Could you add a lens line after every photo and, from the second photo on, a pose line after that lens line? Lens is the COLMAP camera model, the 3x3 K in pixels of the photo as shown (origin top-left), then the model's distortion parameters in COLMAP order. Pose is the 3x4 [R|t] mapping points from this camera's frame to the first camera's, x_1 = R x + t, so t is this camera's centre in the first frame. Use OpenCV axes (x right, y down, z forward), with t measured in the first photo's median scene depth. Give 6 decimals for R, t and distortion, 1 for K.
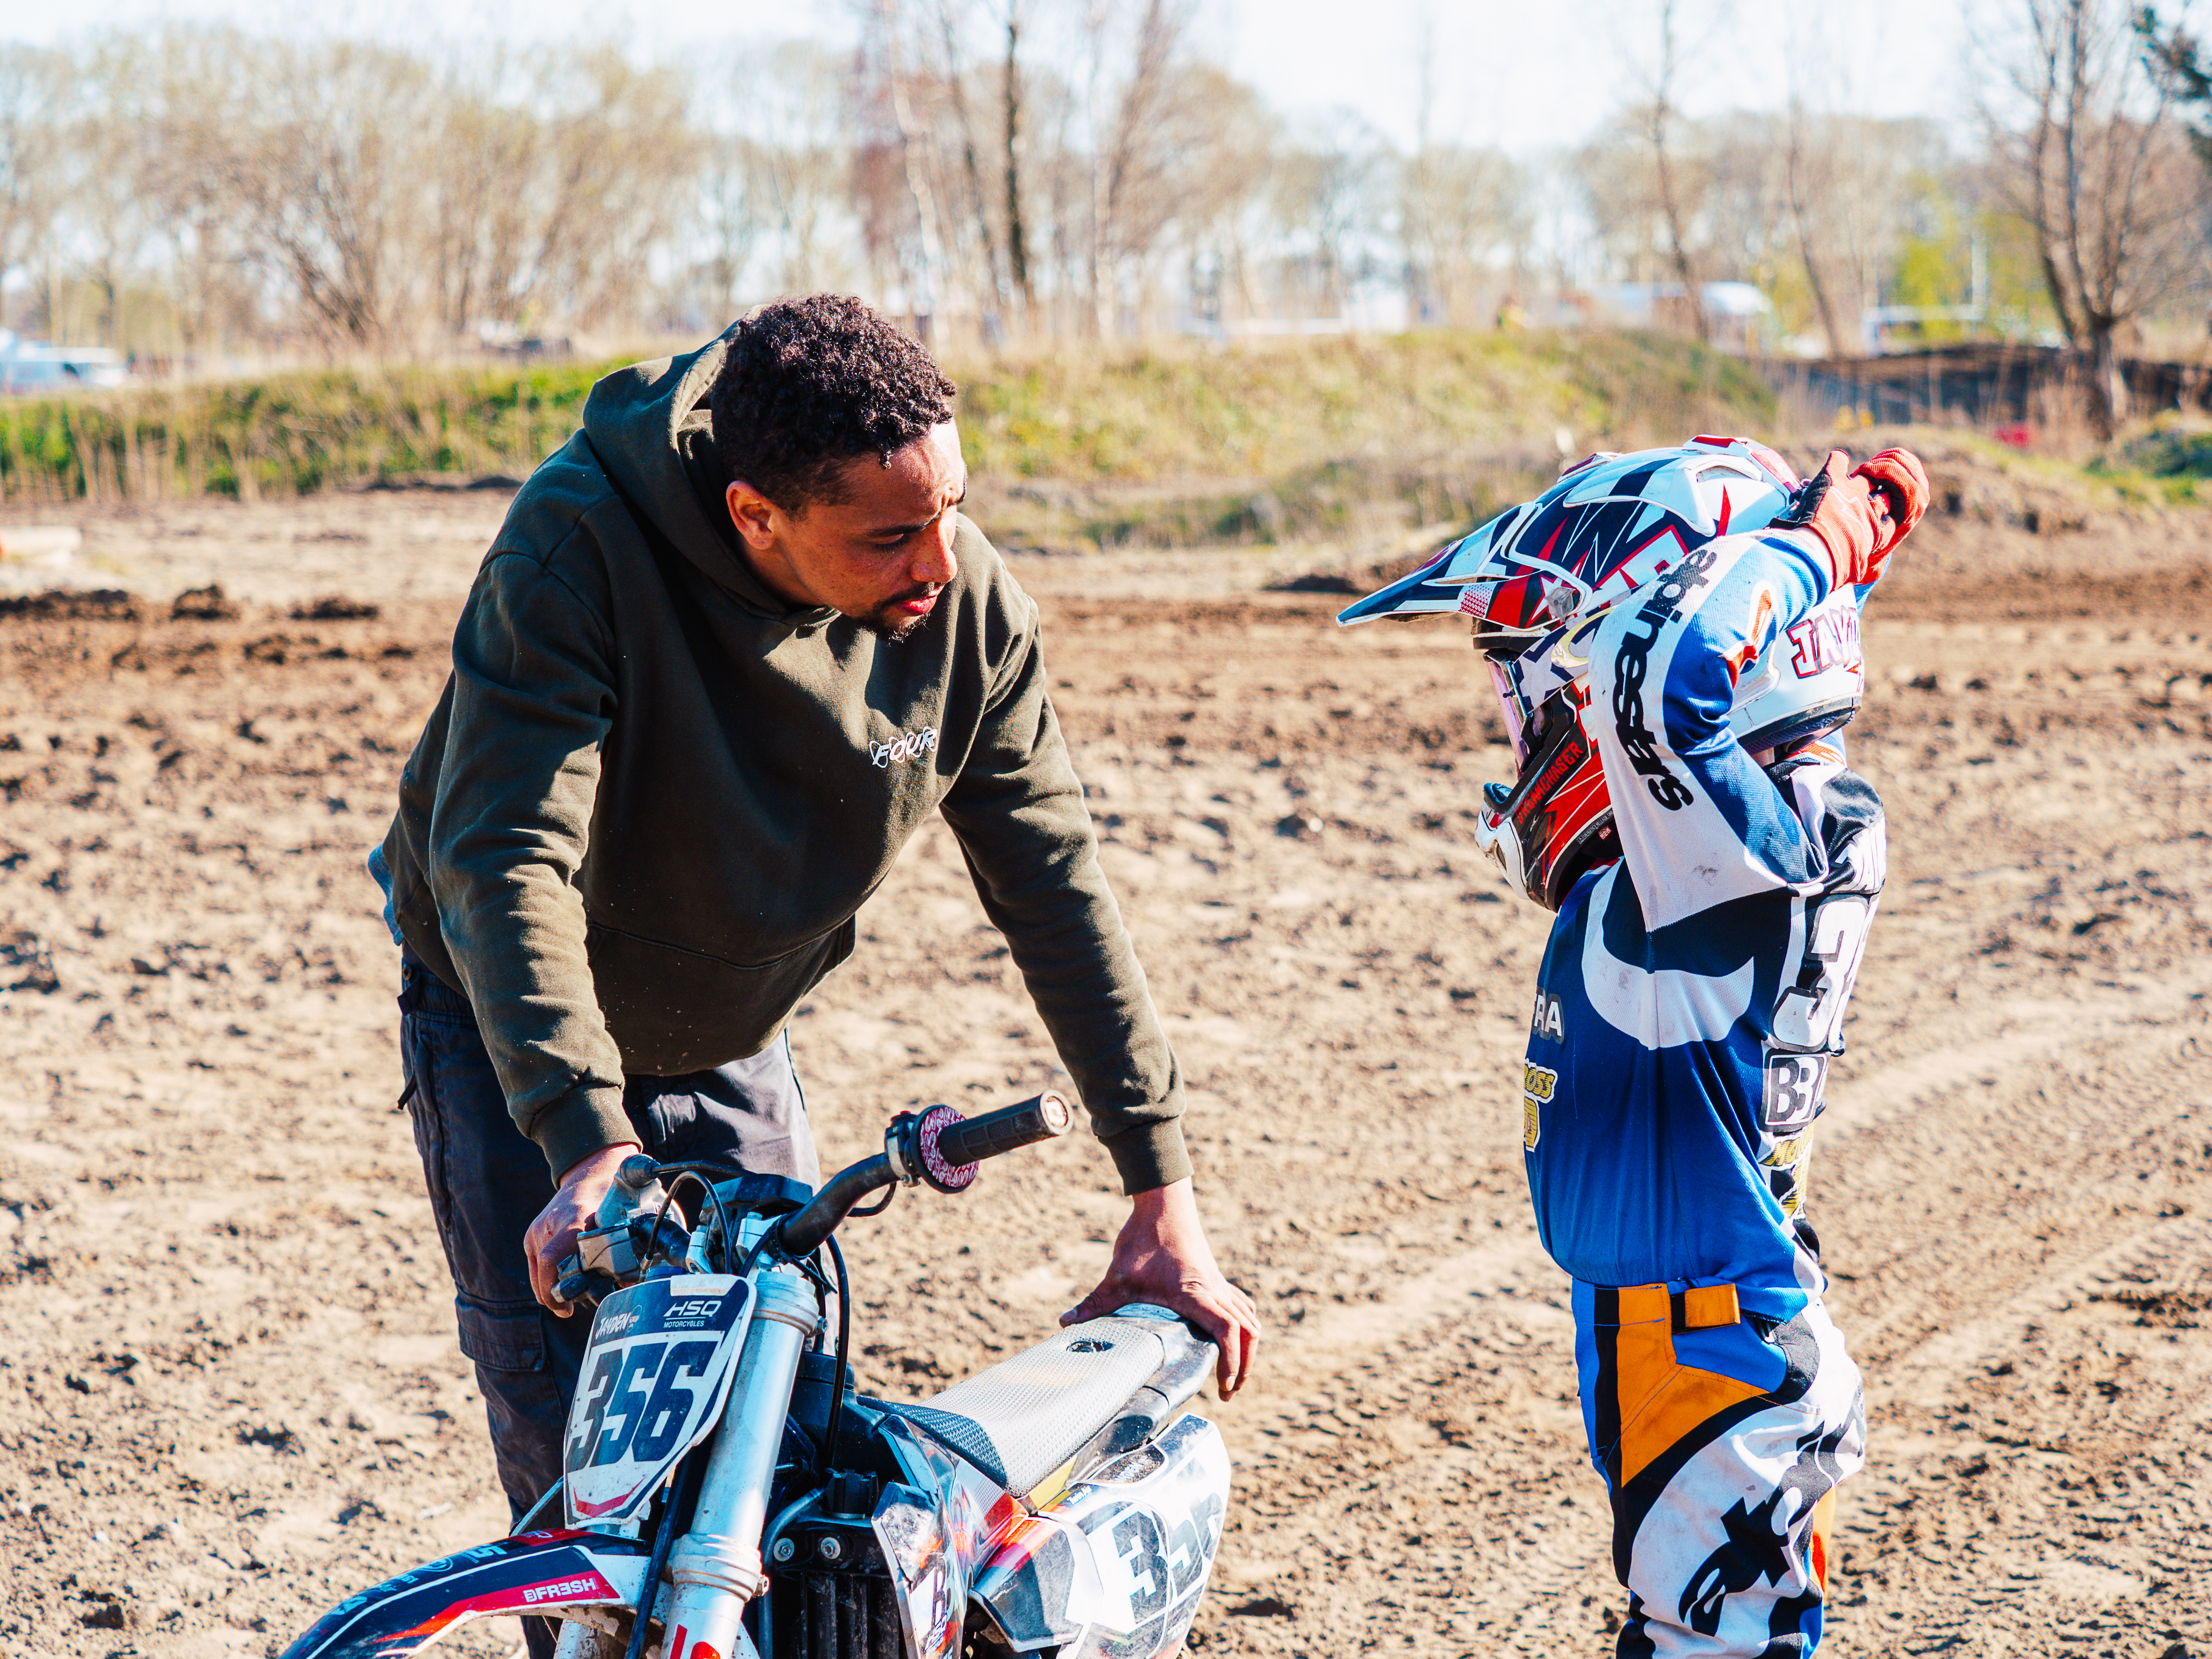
lens RADIAL K [[6268.5, 0, 1106.0], [0, 6268.5, 829.5], [0, 0, 1]] dist [0.097946, -1.059526]
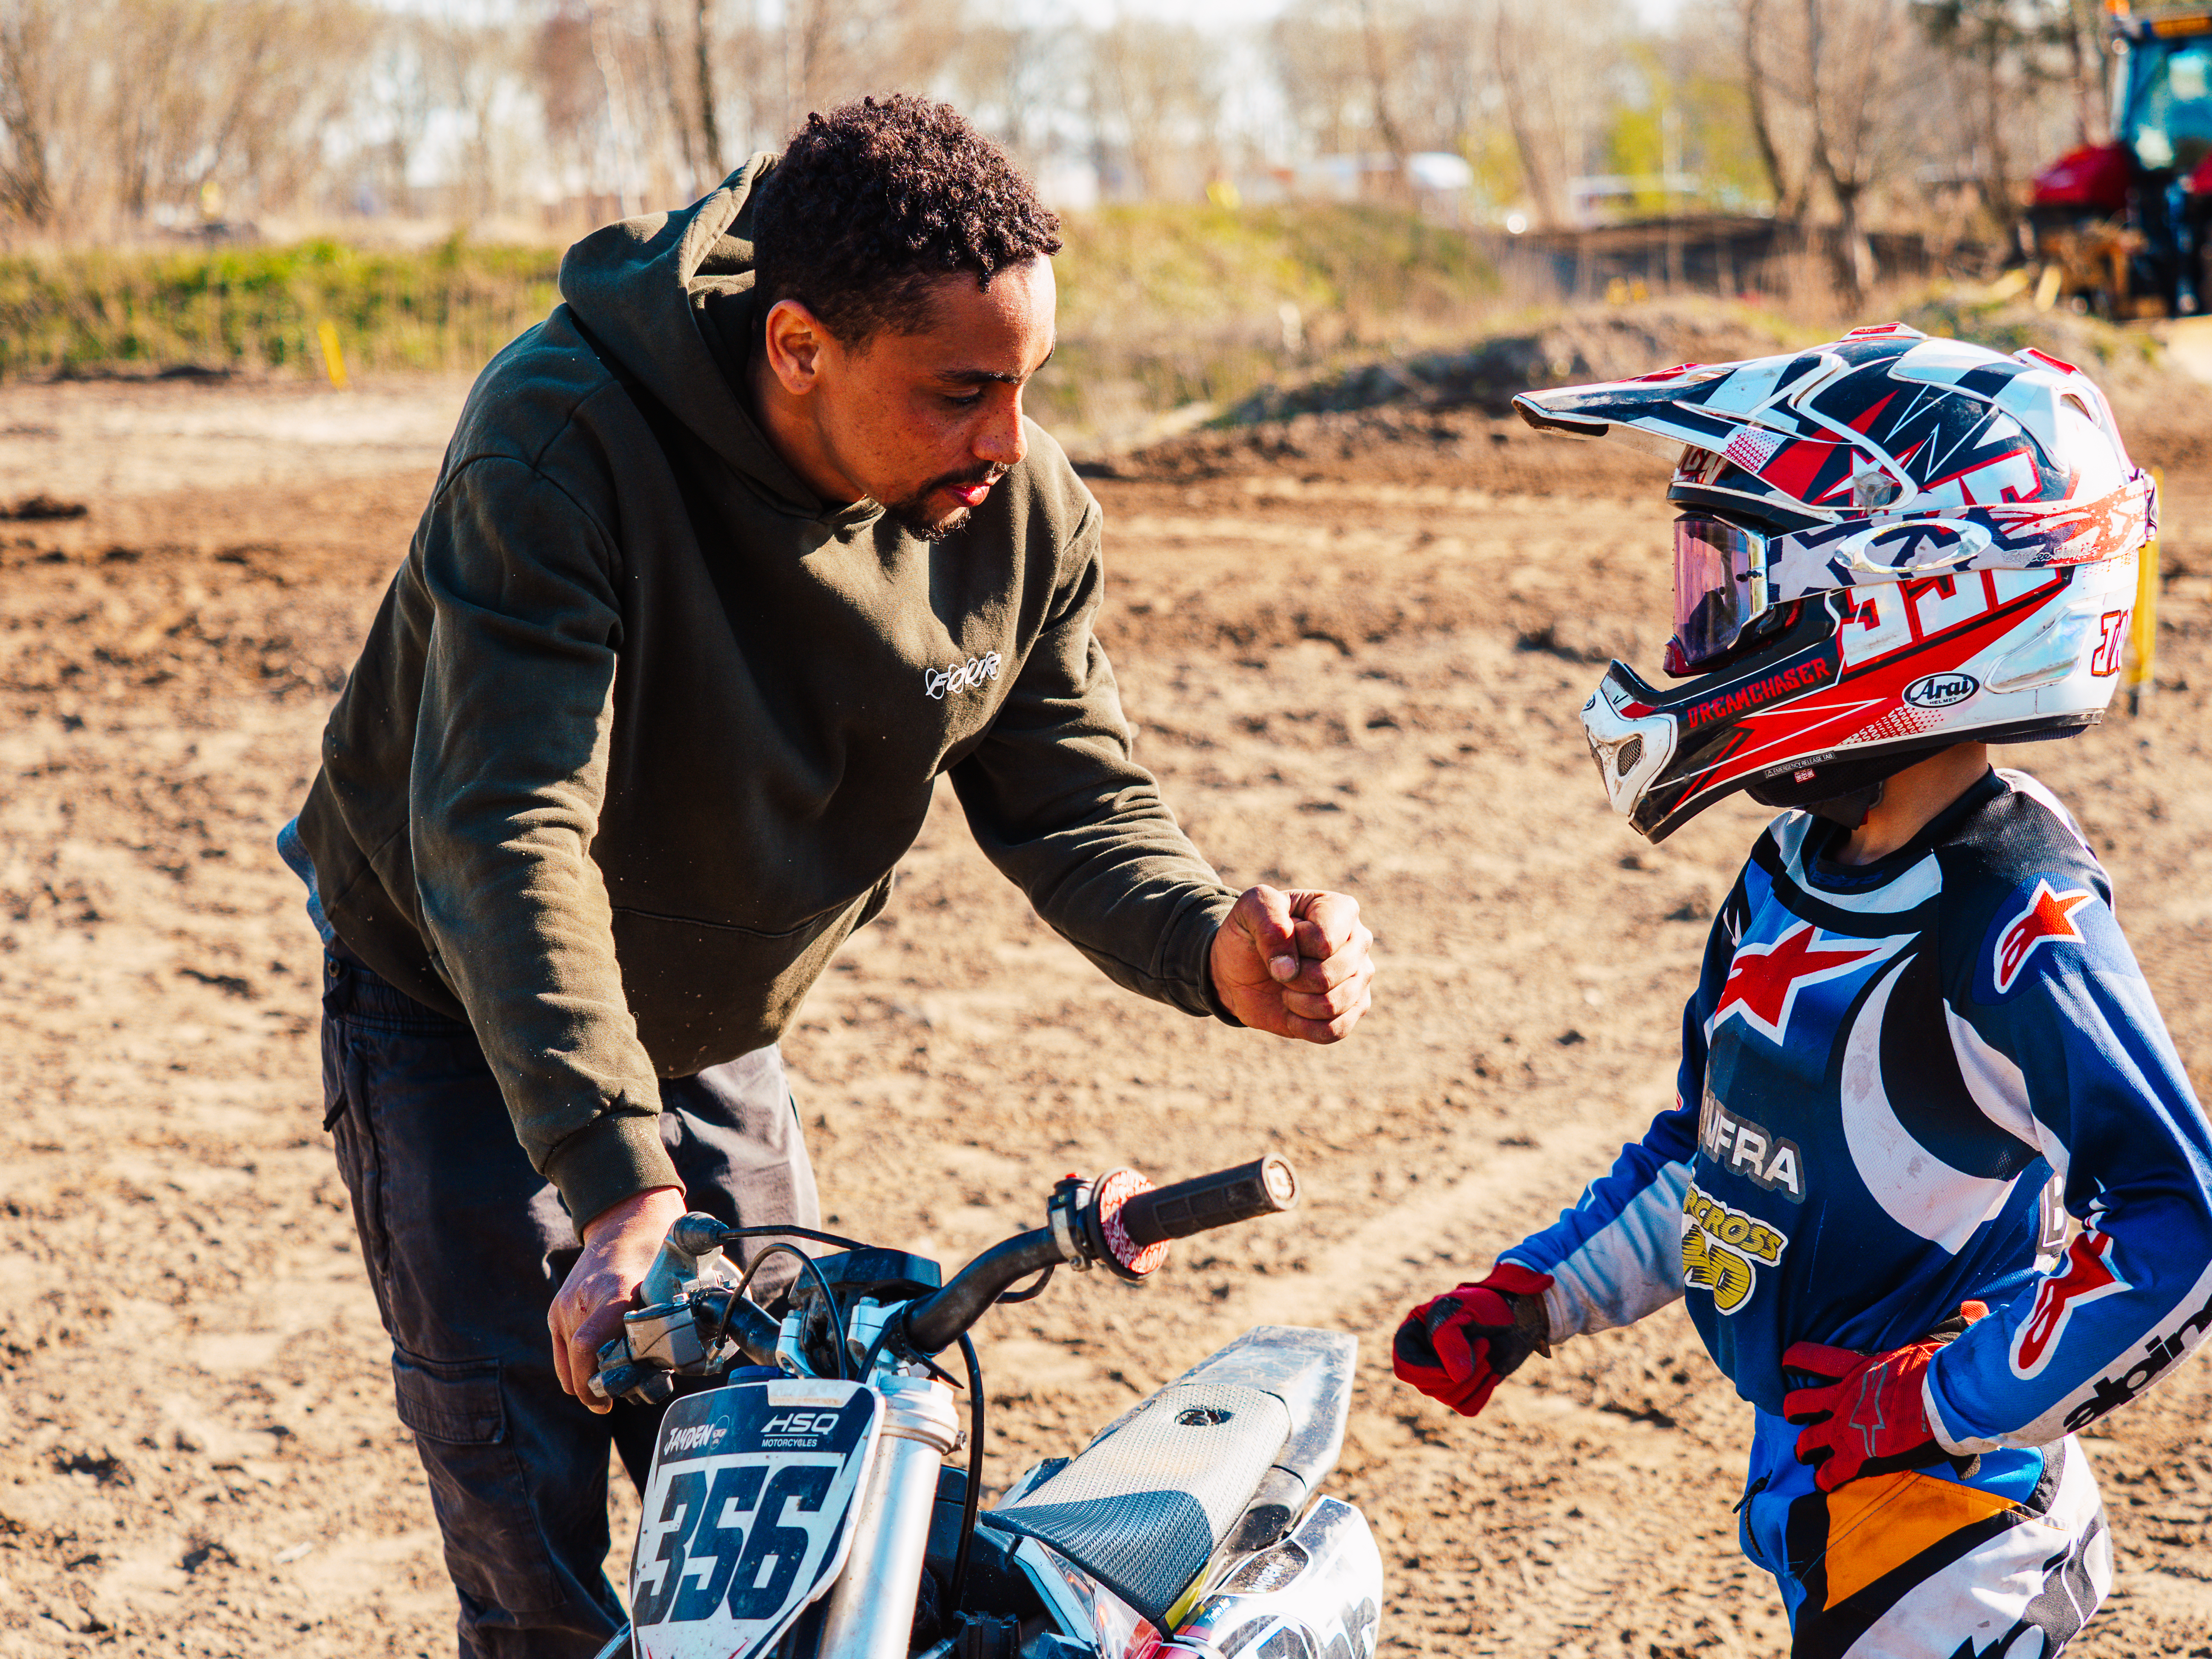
lens RADIAL K [[6268.5, 0, 1106.0], [0, 6268.5, 829.5], [0, 0, 1]] dist [0.097946, -1.059526]
pose [[0.998386, -0.014772, 0.054841, -0.035335], [0.013737, 0.999721, 0.019204, -0.006331], [-0.055109, -0.018419, 0.998310, 0.107971]]
